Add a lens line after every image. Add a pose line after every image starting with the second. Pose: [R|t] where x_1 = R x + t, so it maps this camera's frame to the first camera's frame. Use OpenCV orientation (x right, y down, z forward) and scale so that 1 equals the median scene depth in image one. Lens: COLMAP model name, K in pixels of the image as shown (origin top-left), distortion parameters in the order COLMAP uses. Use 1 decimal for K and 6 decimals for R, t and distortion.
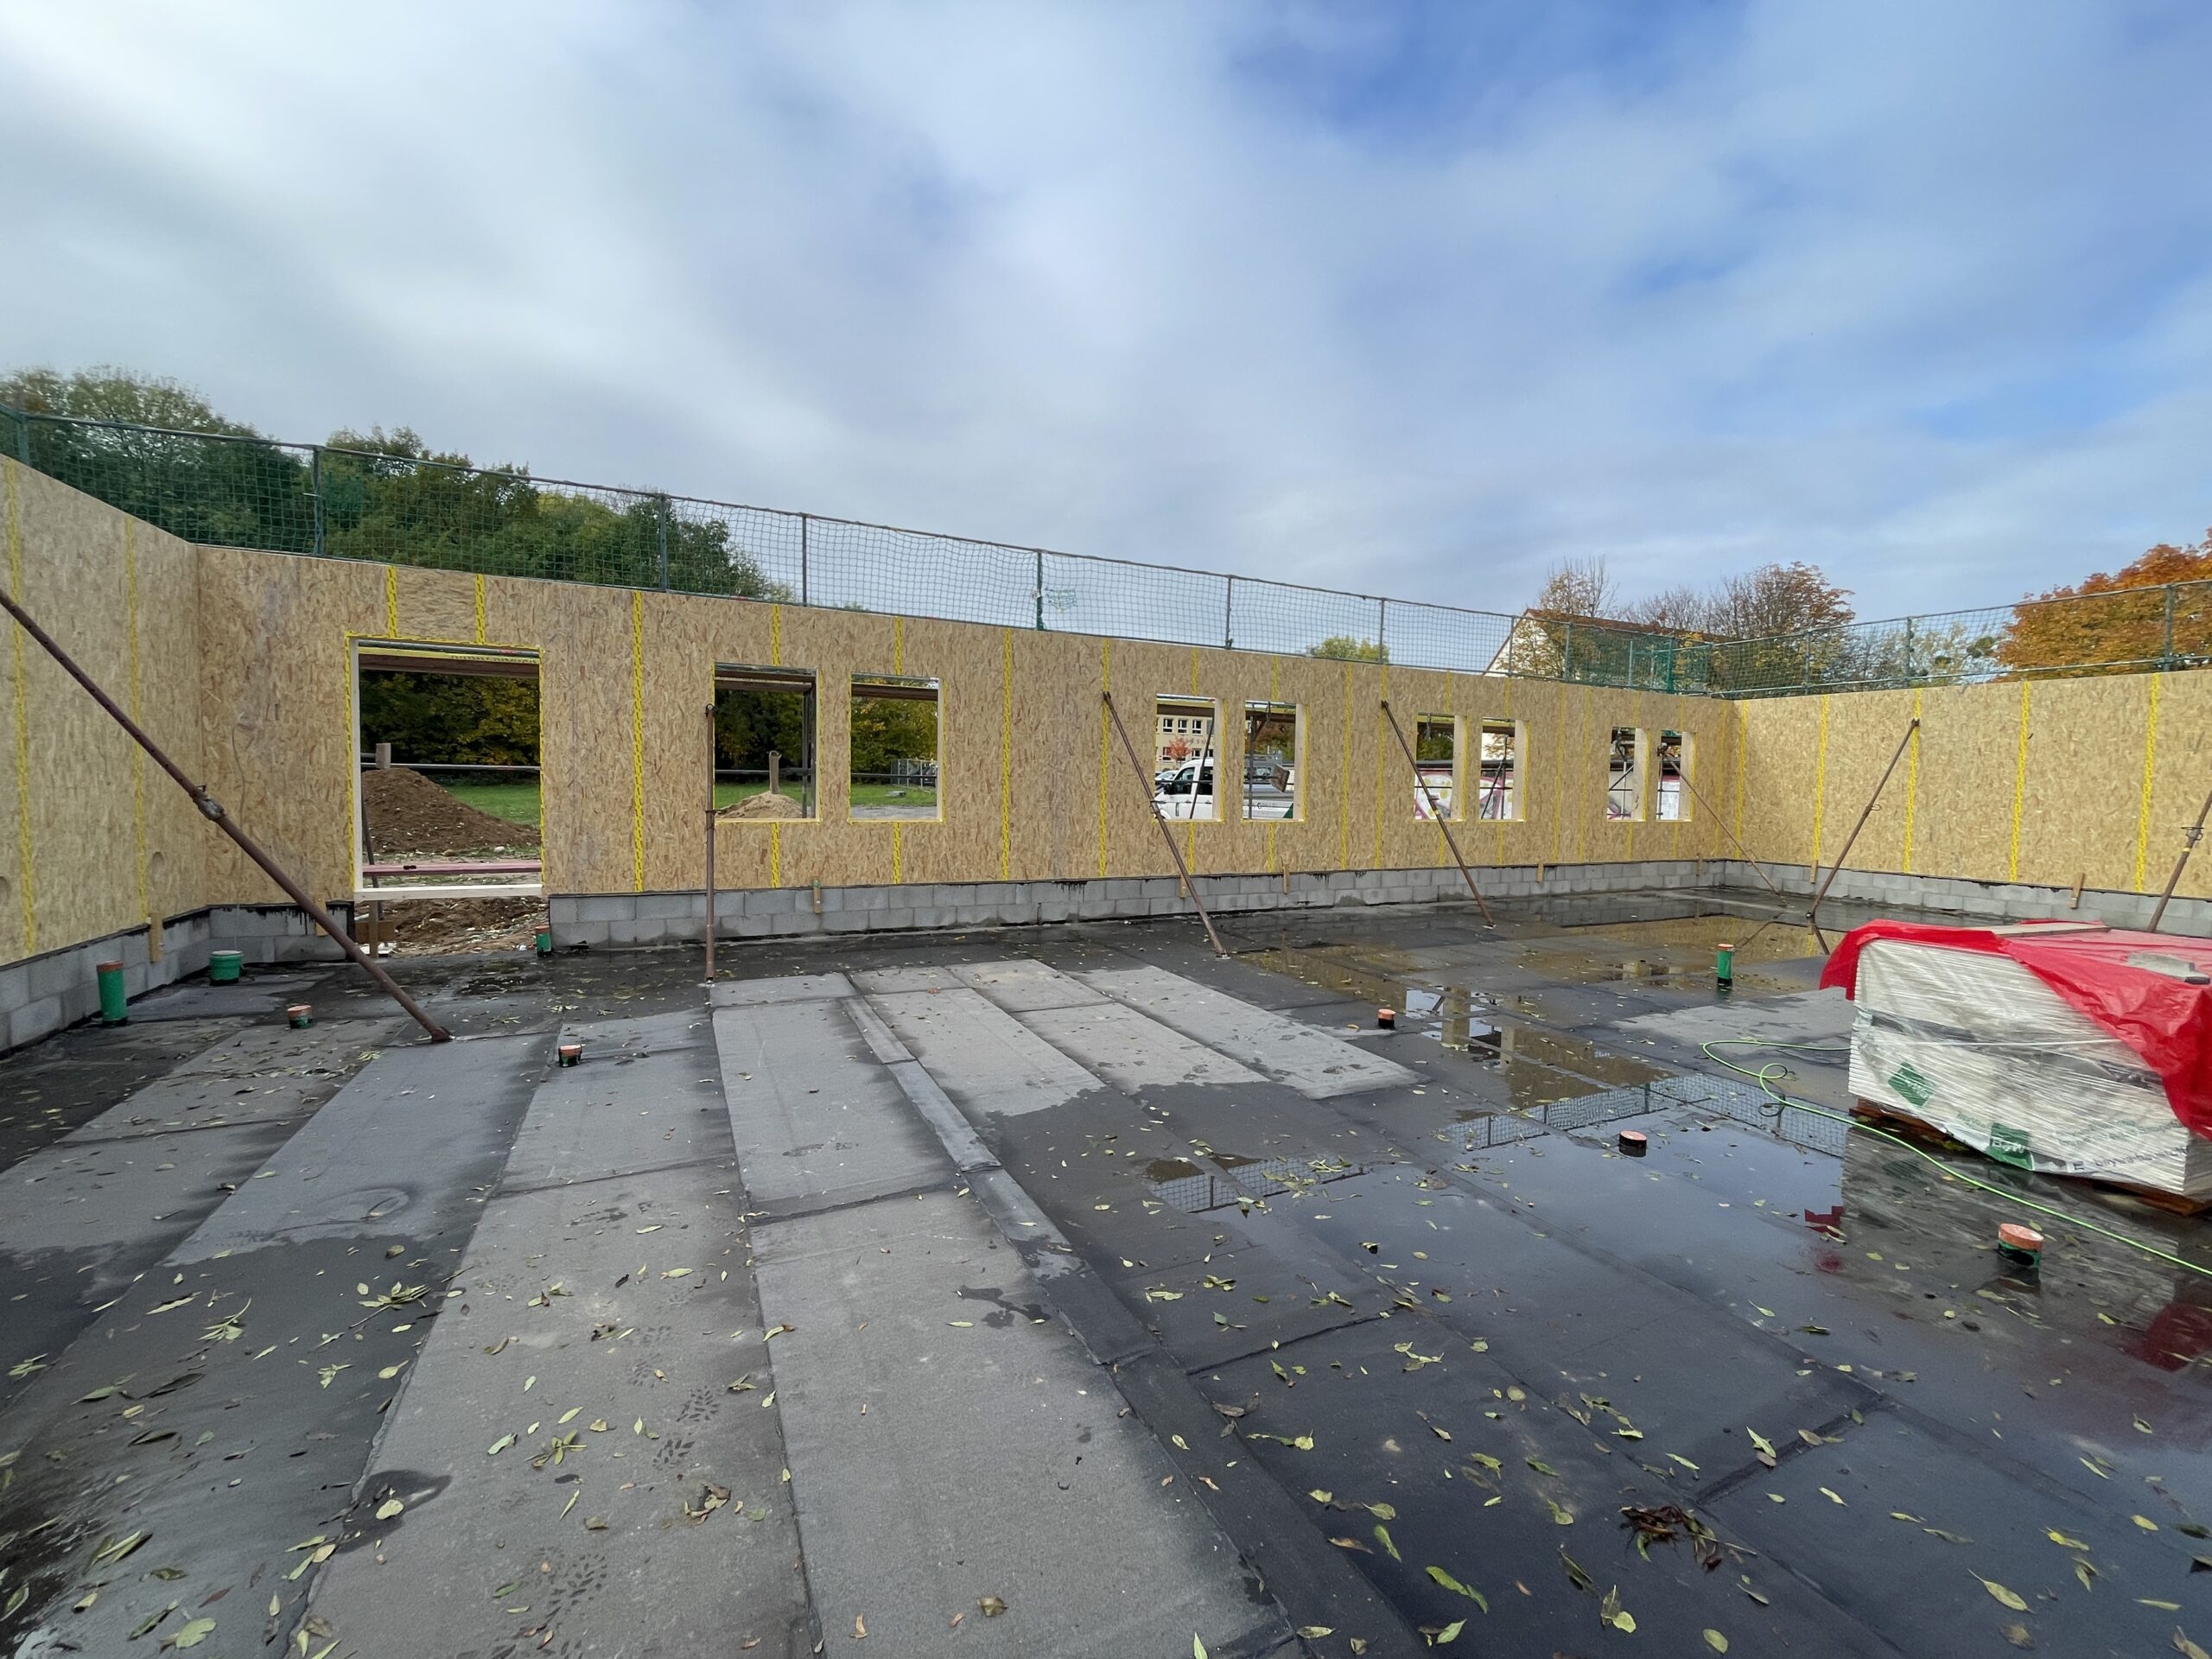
lens RADIAL K [[893.7, 0, 1106.0], [0, 893.7, 829.5], [0, 0, 1]] dist [-0.000574, -0.000099]
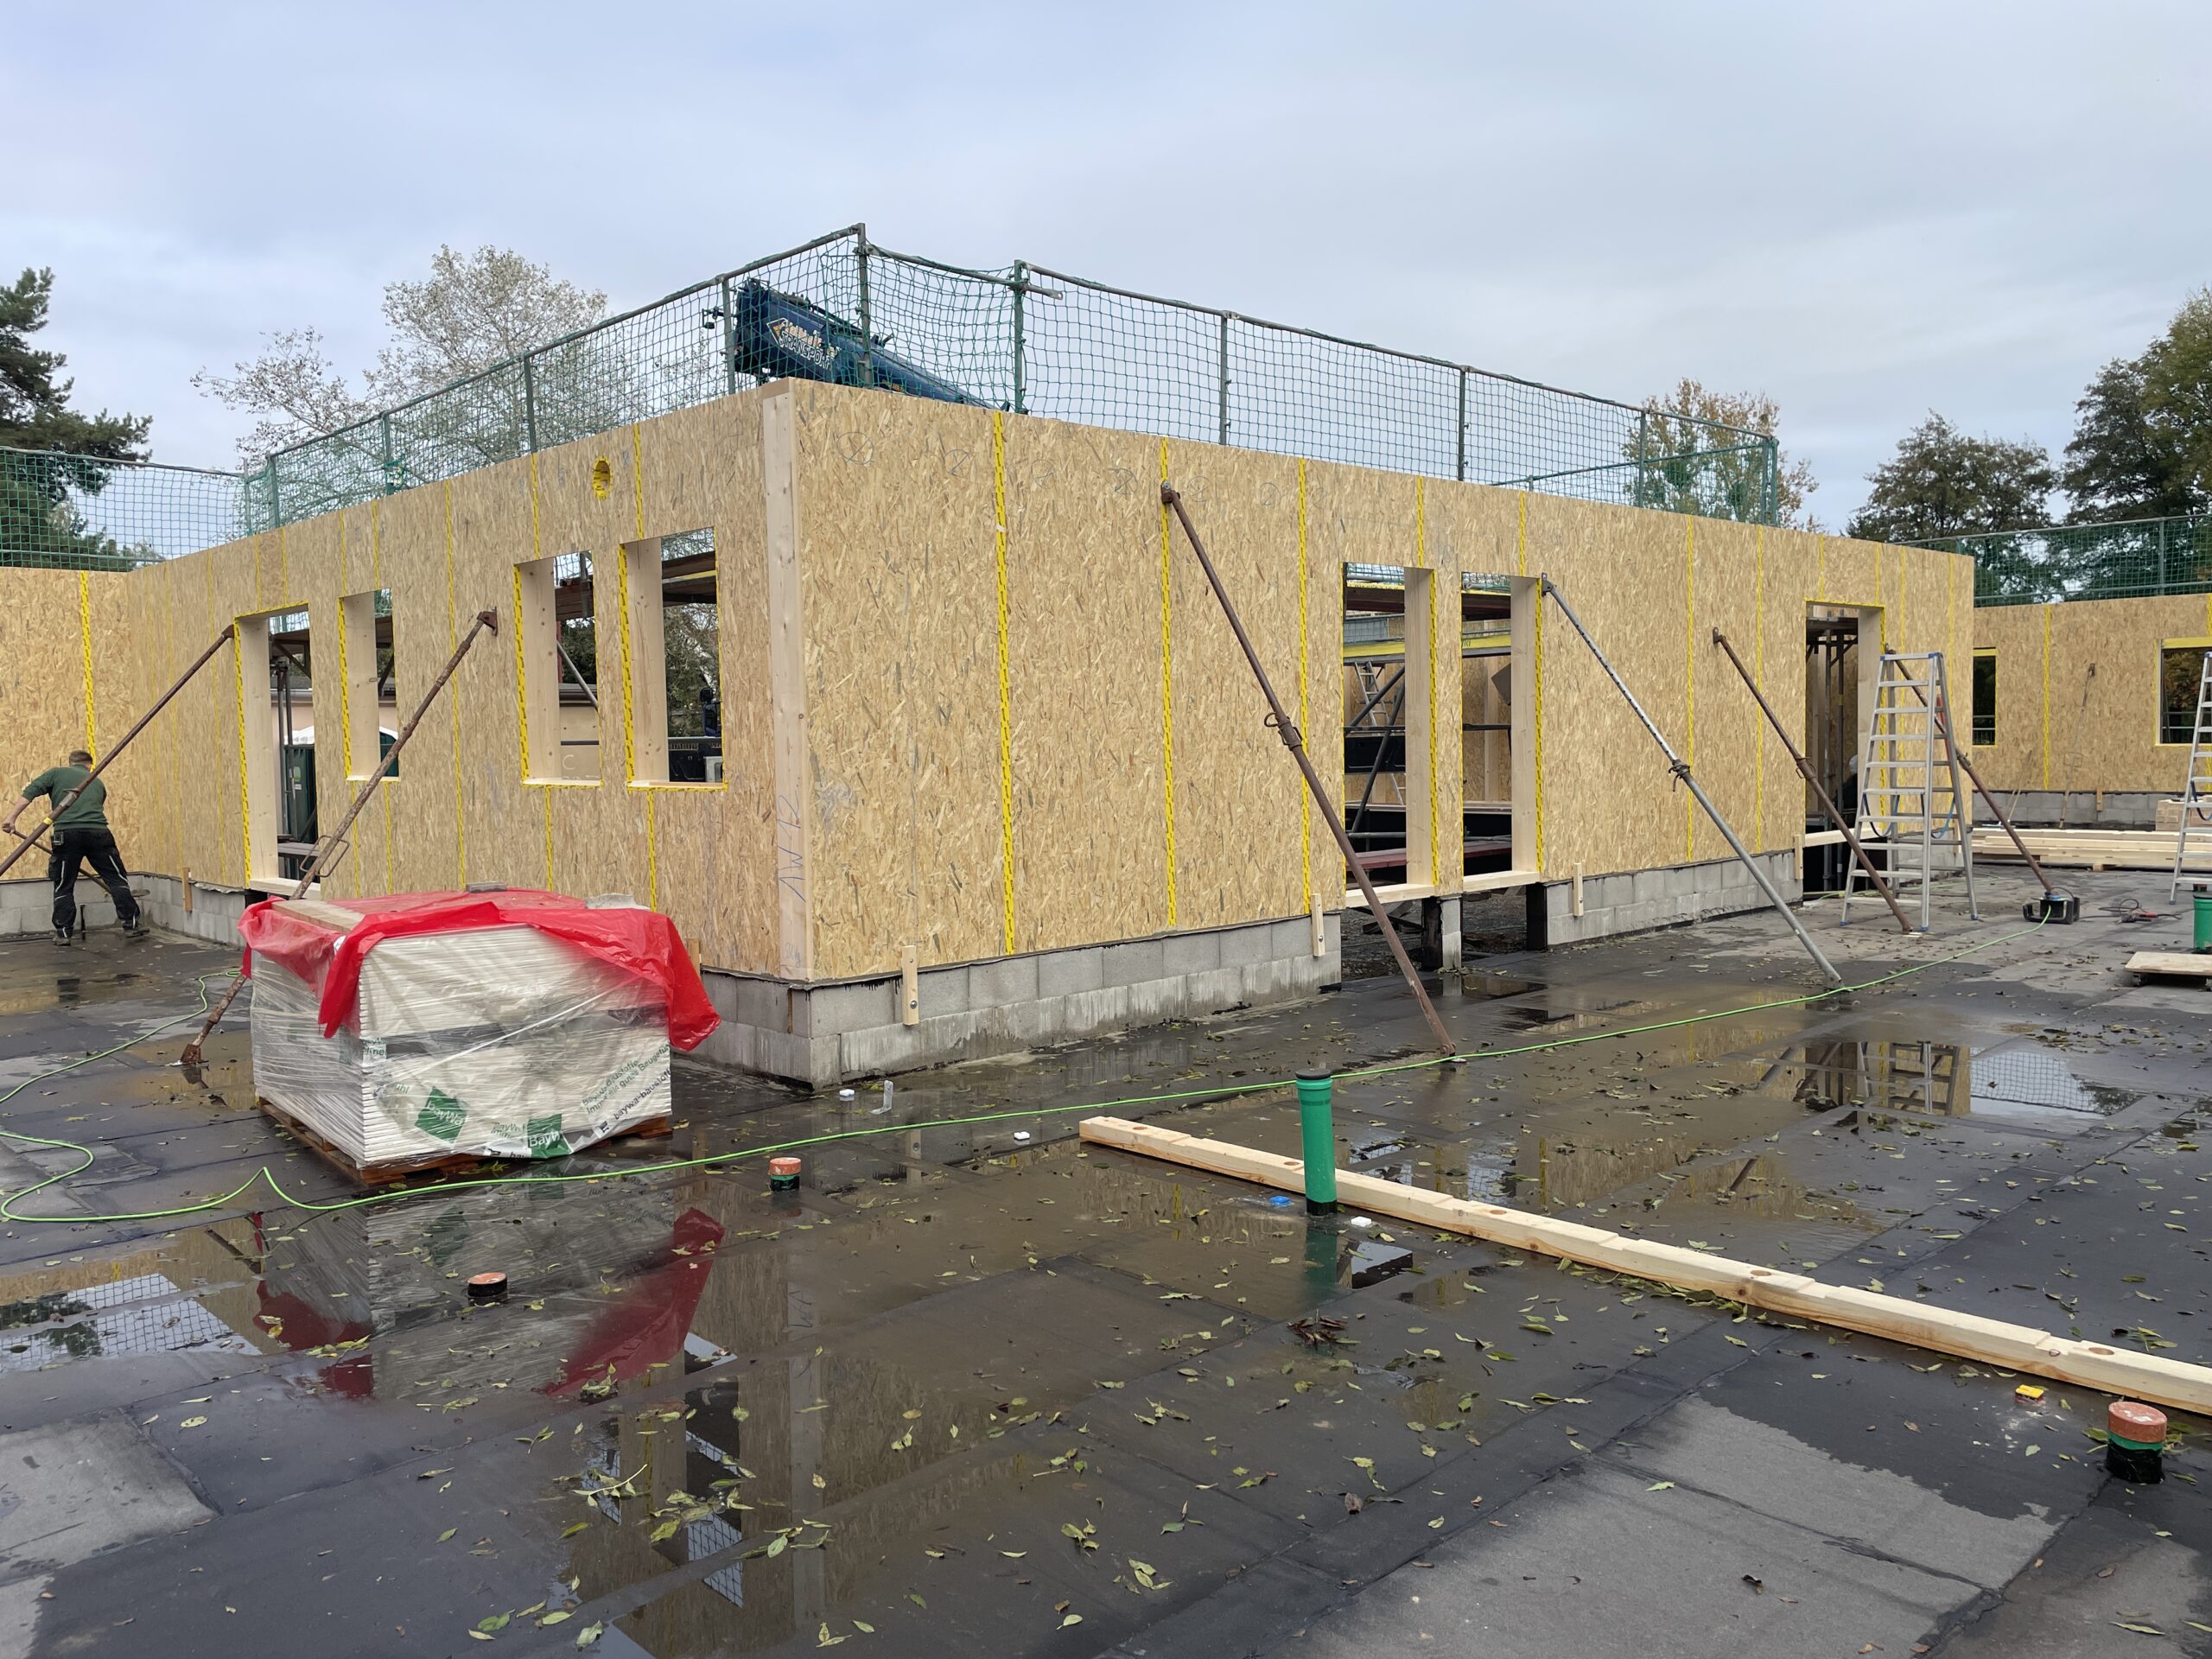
lens RADIAL K [[1674.1, 0, 1106.0], [0, 1674.1, 829.5], [0, 0, 1]] dist [0.002233, -0.003765]
pose [[-0.311628, -0.068496, 0.947732, -0.674235], [0.067595, 0.993274, 0.094014, -0.061617], [-0.947797, 0.093359, -0.304902, 0.924436]]
